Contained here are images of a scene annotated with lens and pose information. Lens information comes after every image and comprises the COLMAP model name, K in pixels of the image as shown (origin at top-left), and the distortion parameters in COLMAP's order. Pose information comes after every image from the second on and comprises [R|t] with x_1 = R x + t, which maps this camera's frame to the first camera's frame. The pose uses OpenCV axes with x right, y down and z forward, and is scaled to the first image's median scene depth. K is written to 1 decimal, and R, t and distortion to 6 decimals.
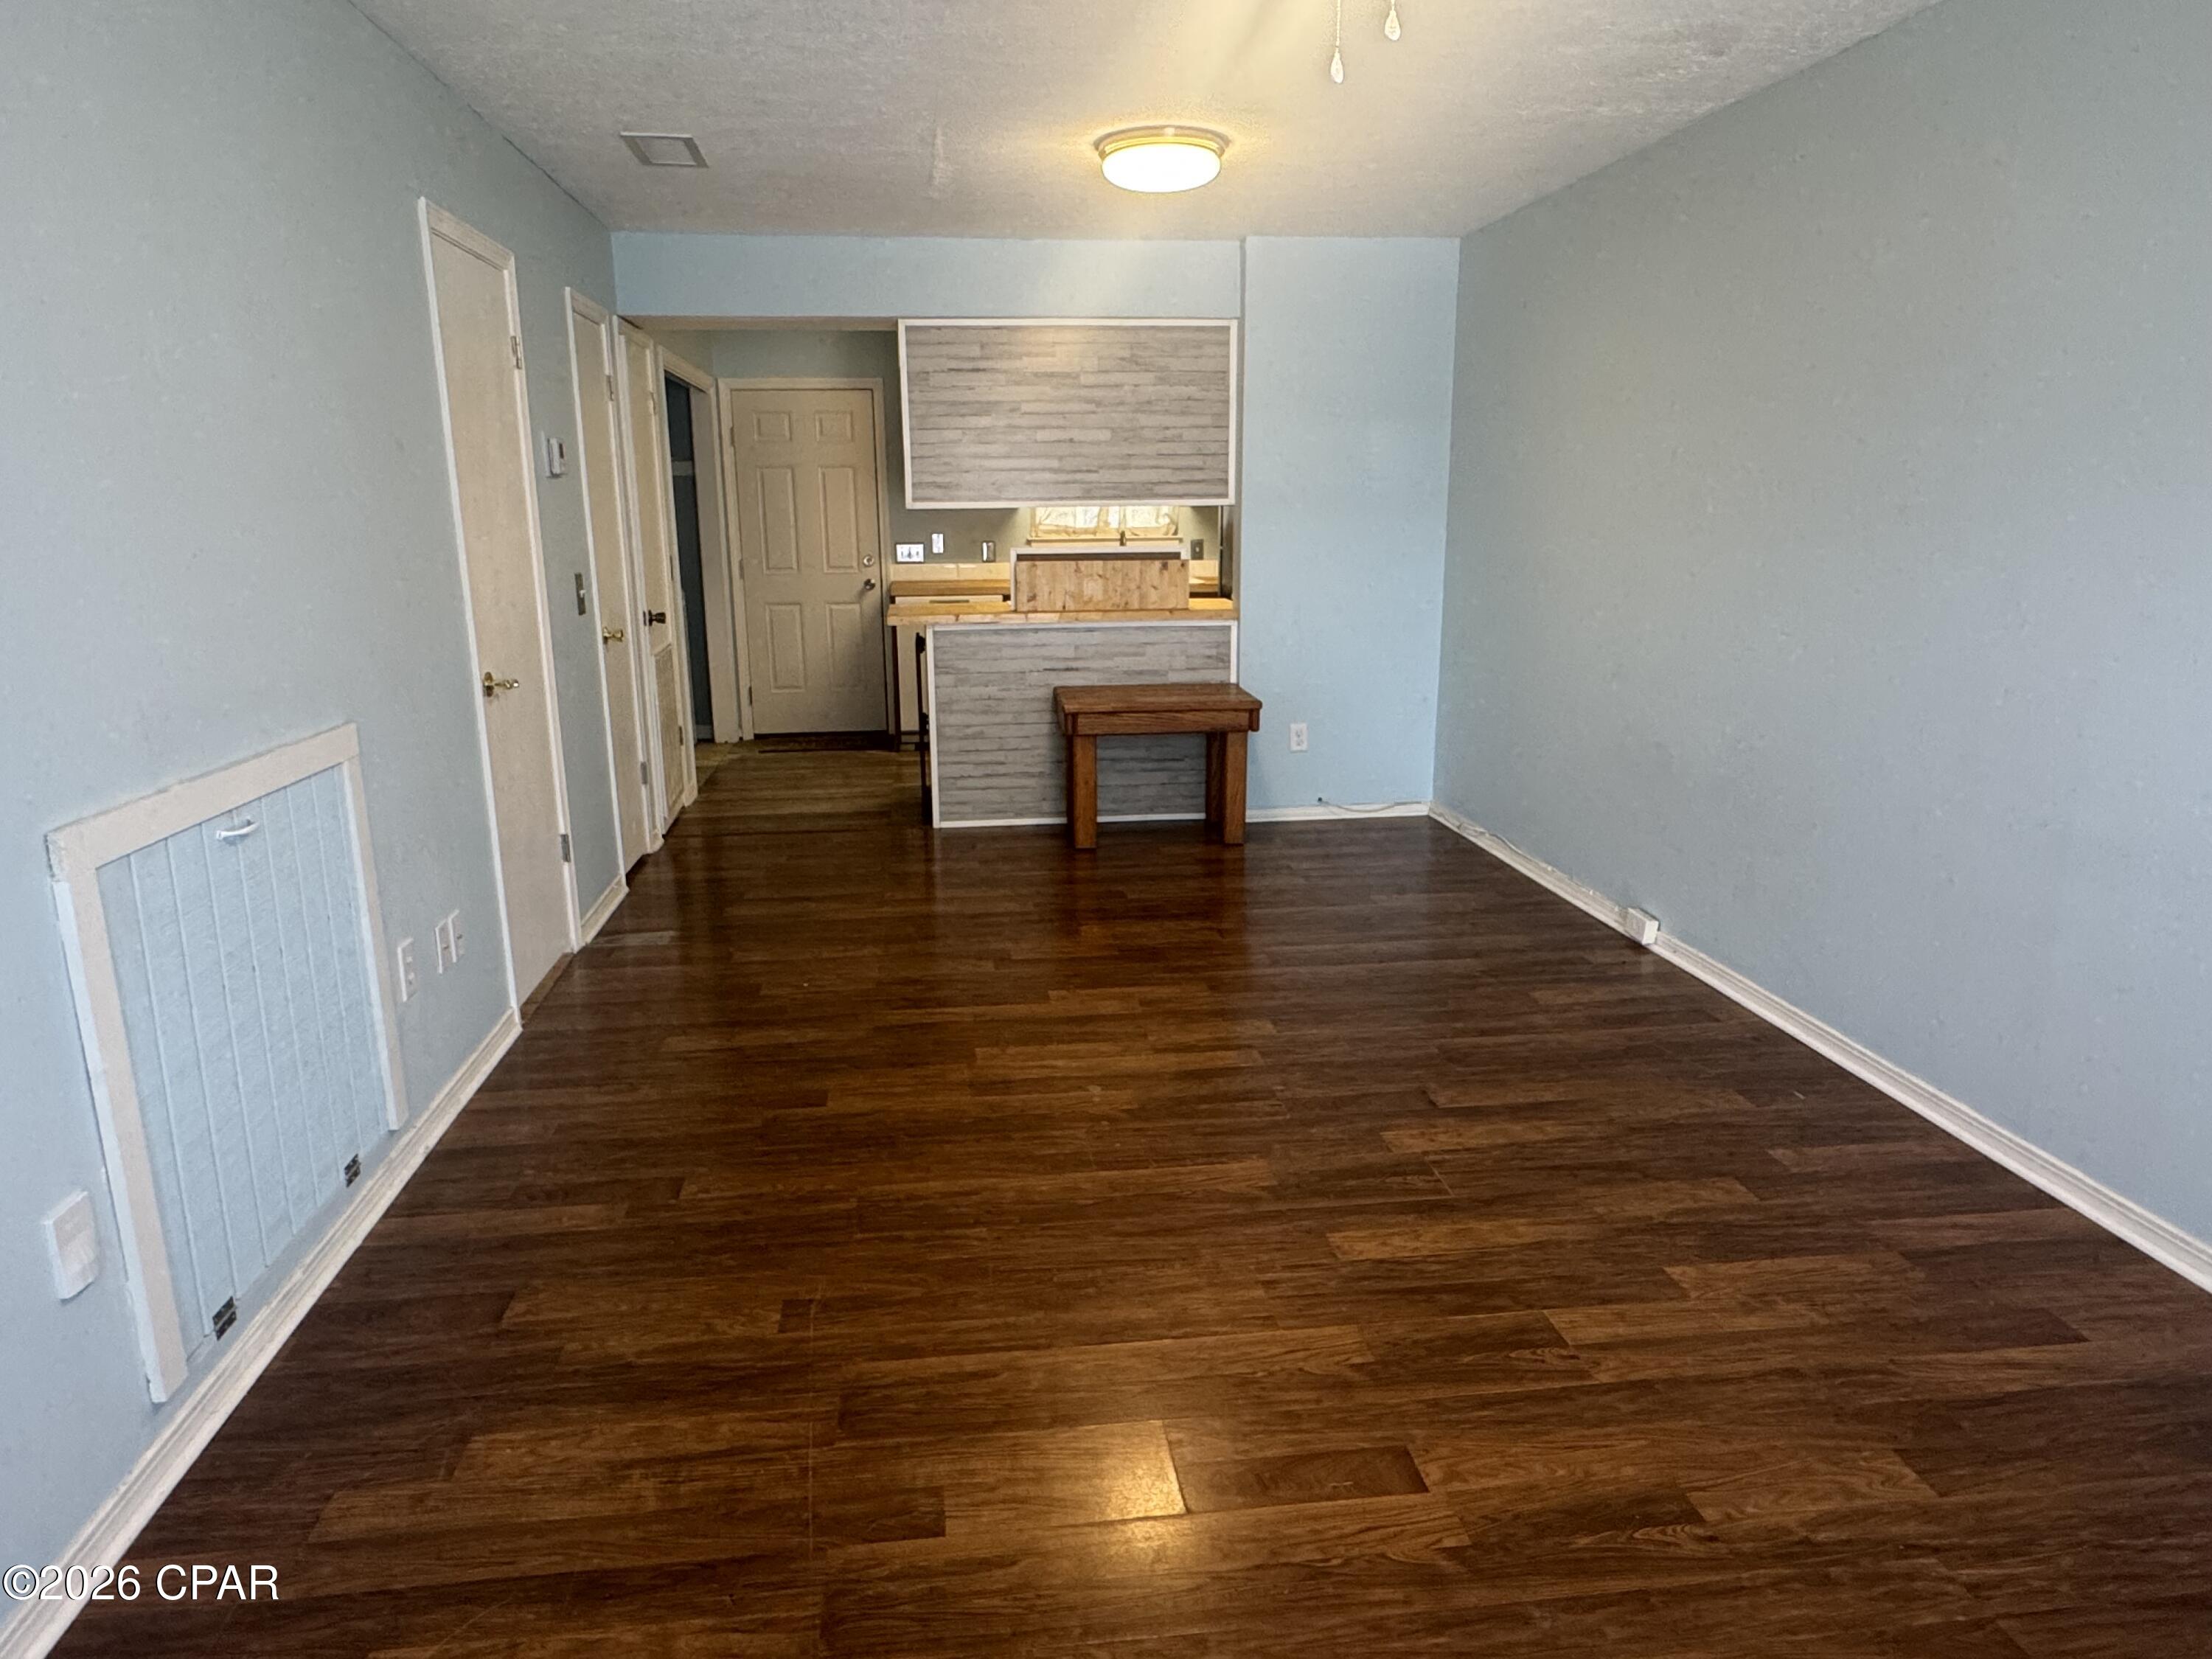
lens RADIAL K [[1359.7, 0, 1106.0], [0, 1359.7, 829.5], [0, 0, 1]] dist [0.002330, 0.000569]
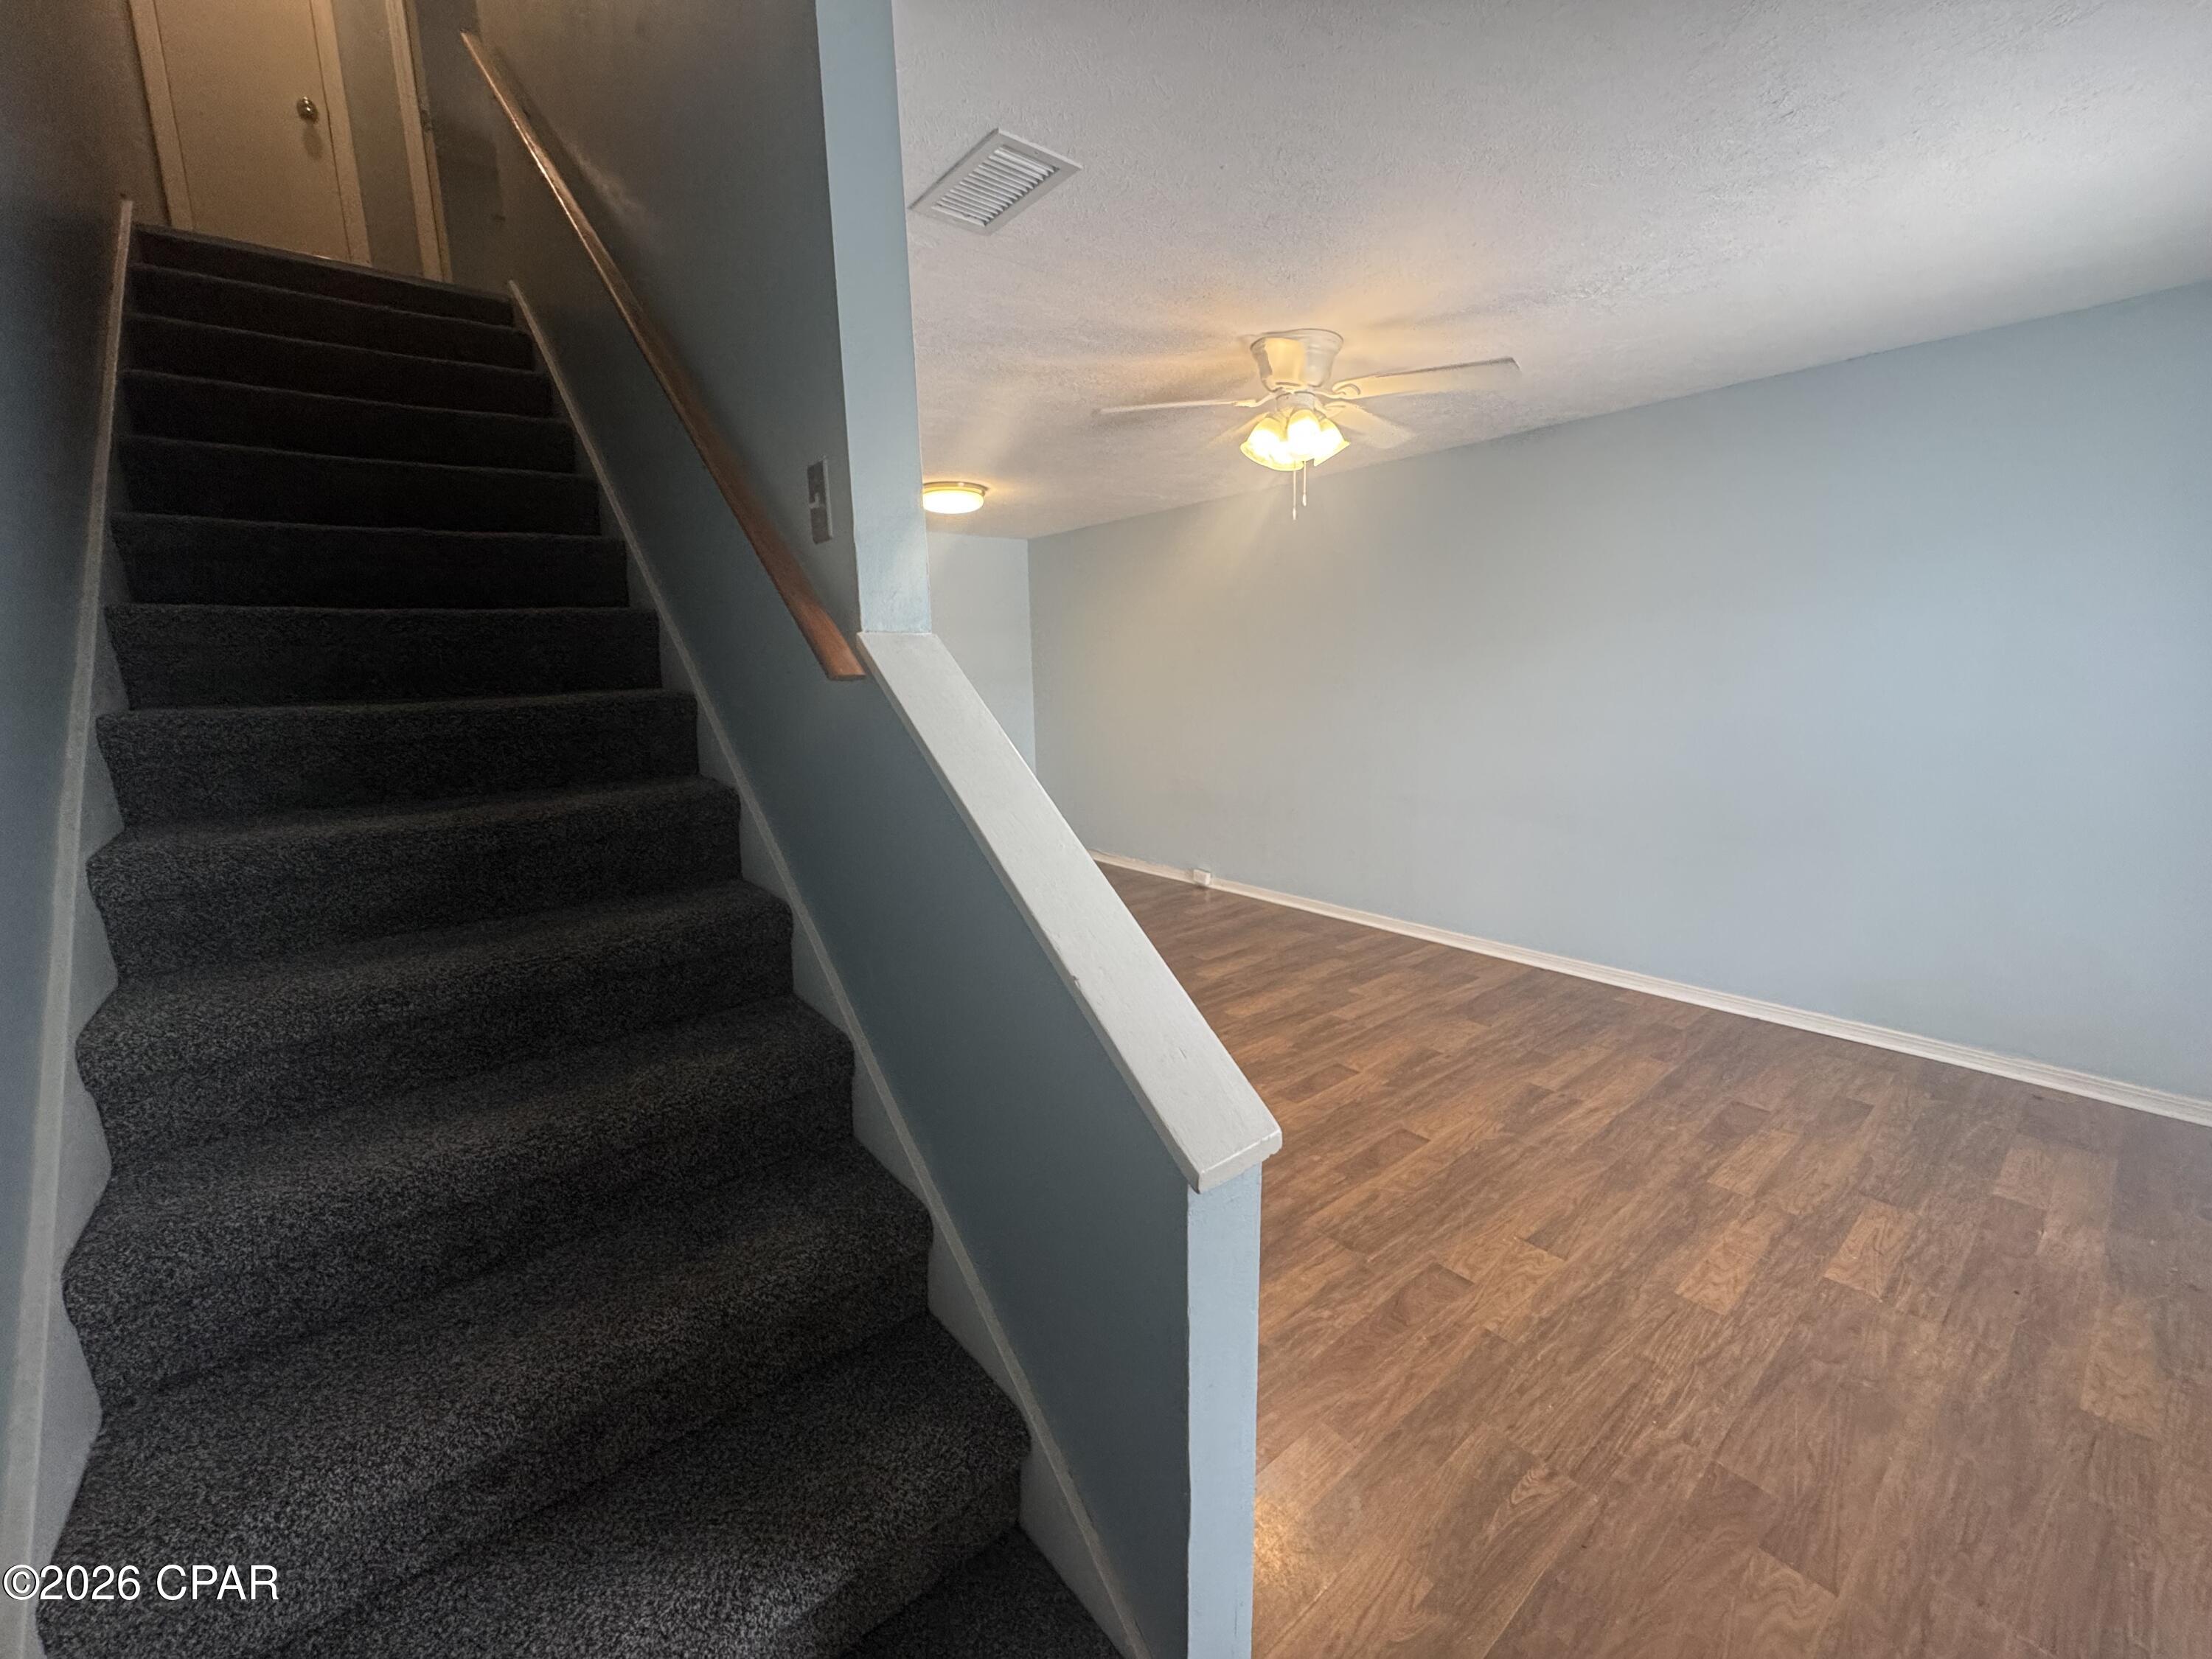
lens RADIAL K [[887.7, 0, 1103.7], [0, 887.7, 826.0], [0, 0, 1]] dist [0.000049, -0.000077]
pose [[0.845509, -0.105921, 0.523350, -0.666885], [0.142492, 0.989342, -0.029972, 0.021521], [-0.514598, 0.099914, 0.851591, -0.117974]]
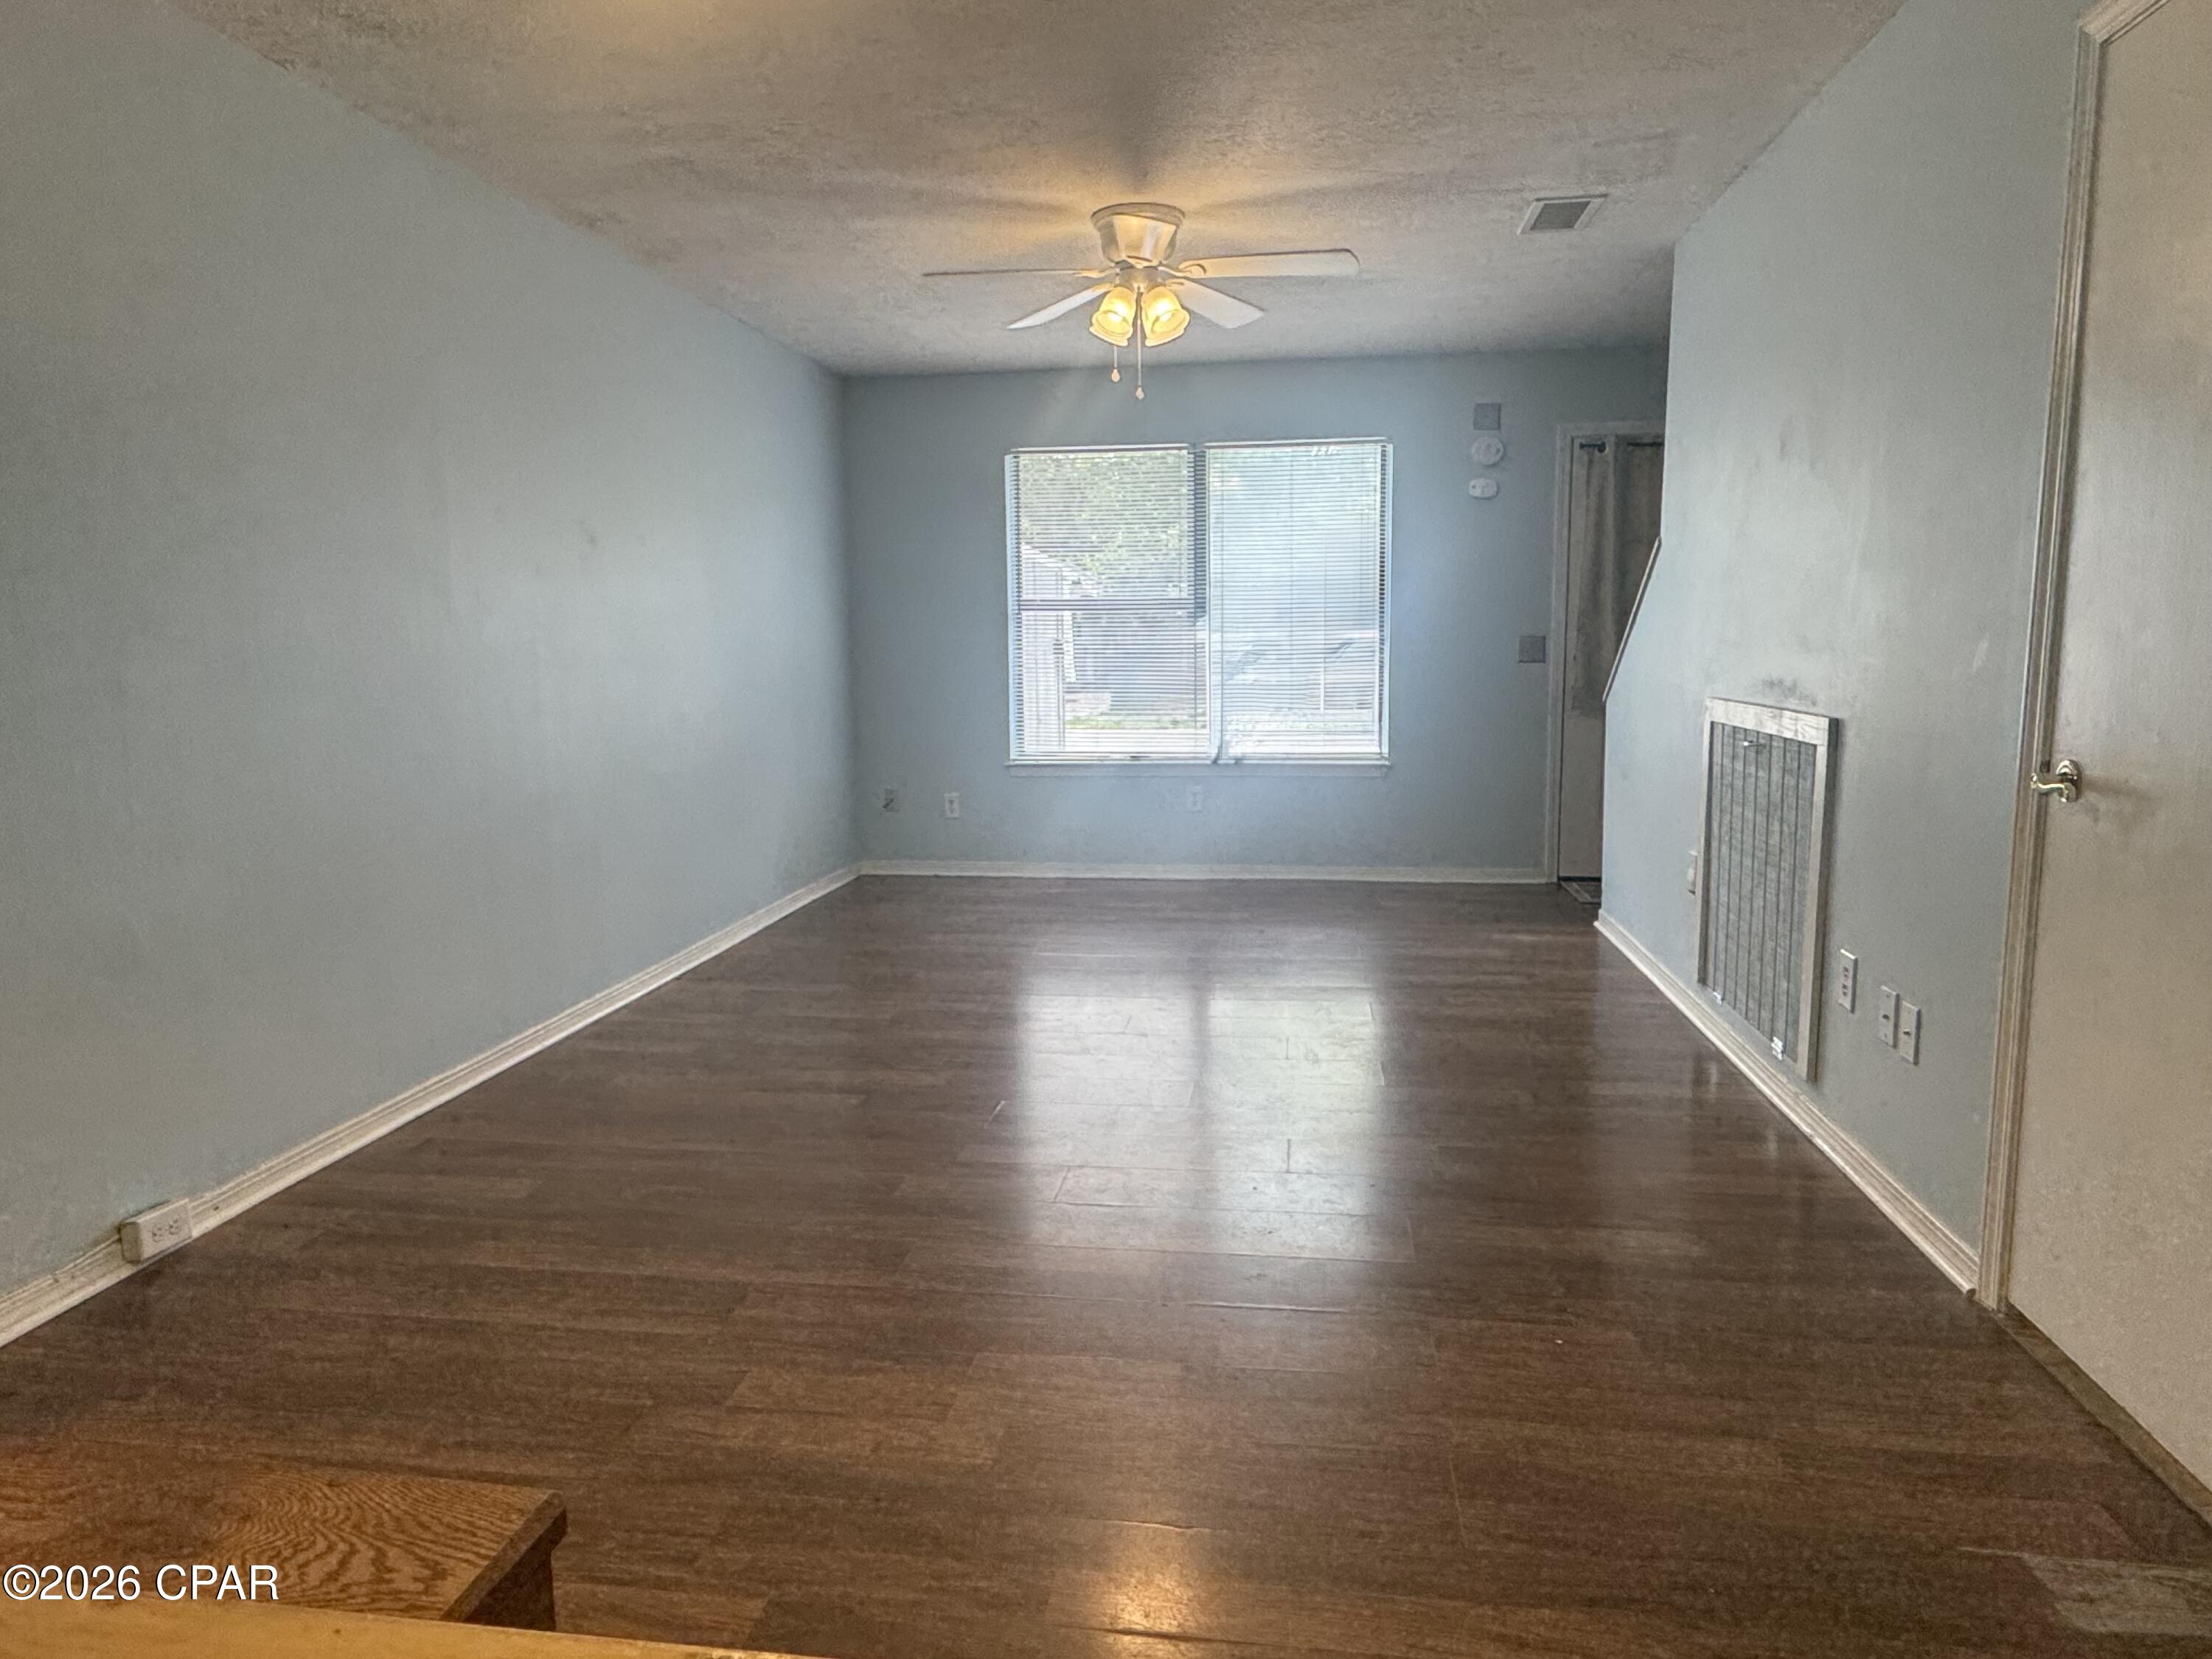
lens RADIAL K [[1359.7, 0, 1106.0], [0, 1359.7, 829.5], [0, 0, 1]] dist [0.002330, 0.000569]
pose [[-0.965154, -0.020402, 0.260886, -0.271234], [0.077406, 0.930084, 0.359099, -0.445599], [-0.249972, 0.366780, -0.896095, 2.154303]]
